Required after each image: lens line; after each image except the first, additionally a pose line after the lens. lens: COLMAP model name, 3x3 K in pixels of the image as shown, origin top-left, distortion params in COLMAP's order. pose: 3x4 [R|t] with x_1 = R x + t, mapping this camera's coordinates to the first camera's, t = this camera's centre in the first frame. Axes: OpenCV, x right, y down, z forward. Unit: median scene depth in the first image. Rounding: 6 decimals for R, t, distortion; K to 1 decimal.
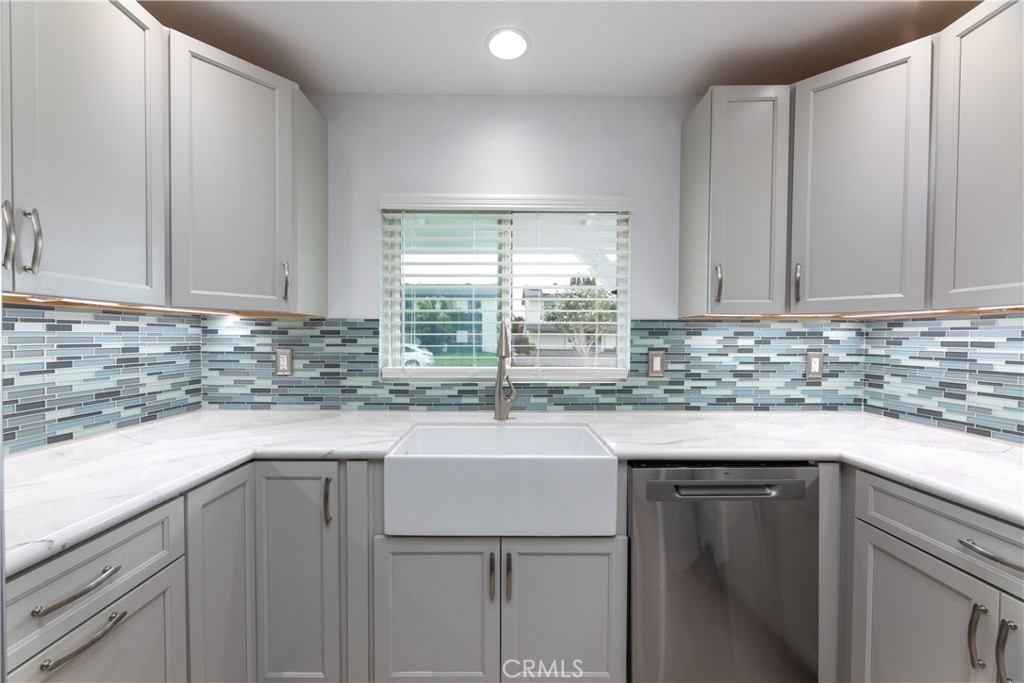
lens RADIAL K [[413.0, 0, 500.8], [0, 413.0, 347.3], [0, 0, 1]] dist [0.001981, -0.001723]
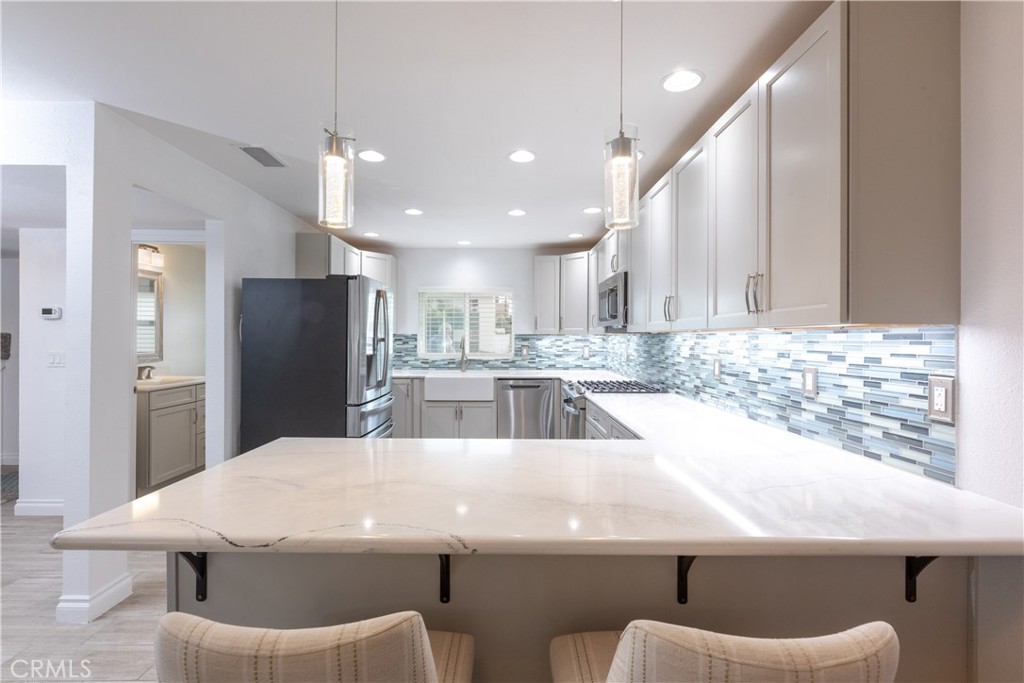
lens RADIAL K [[460.1, 0, 492.1], [0, 460.1, 336.3], [0, 0, 1]] dist [0.019996, 0.000244]
pose [[0.999246, -0.002647, -0.038728, 0.287142], [0.001676, 0.999684, -0.025081, 0.016333], [0.038782, 0.024997, 0.998935, -1.896851]]
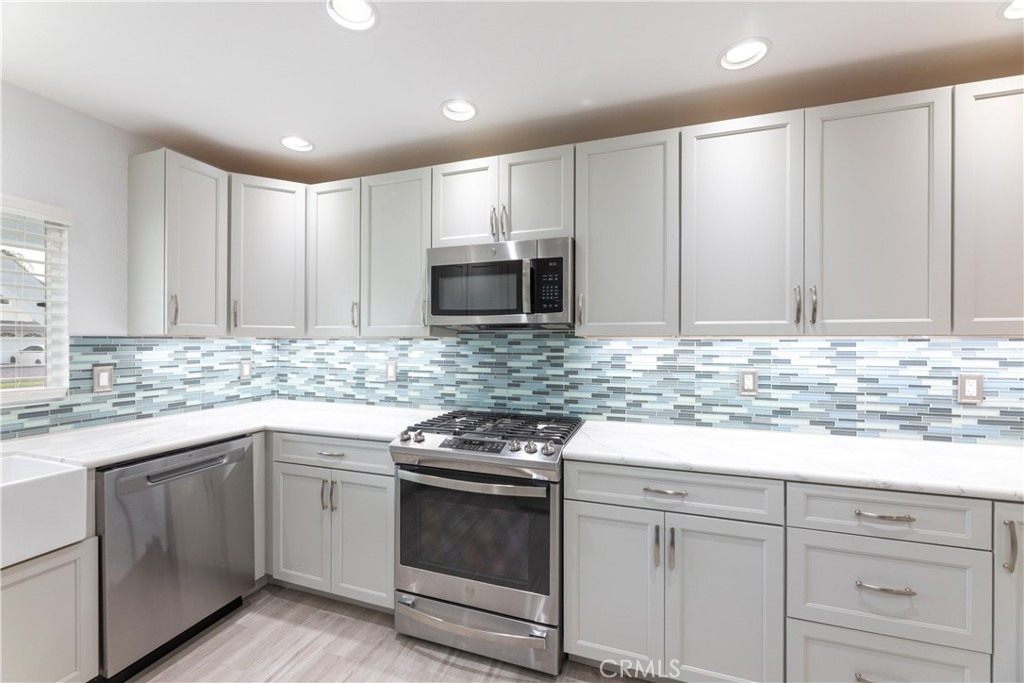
lens RADIAL K [[413.0, 0, 503.9], [0, 413.0, 340.8], [0, 0, 1]] dist [0.001981, -0.001723]
pose [[0.340896, -0.001182, 0.940100, -0.251348], [0.021087, 0.999757, -0.006390, -0.027564], [-0.939864, 0.022002, 0.340838, -0.290558]]
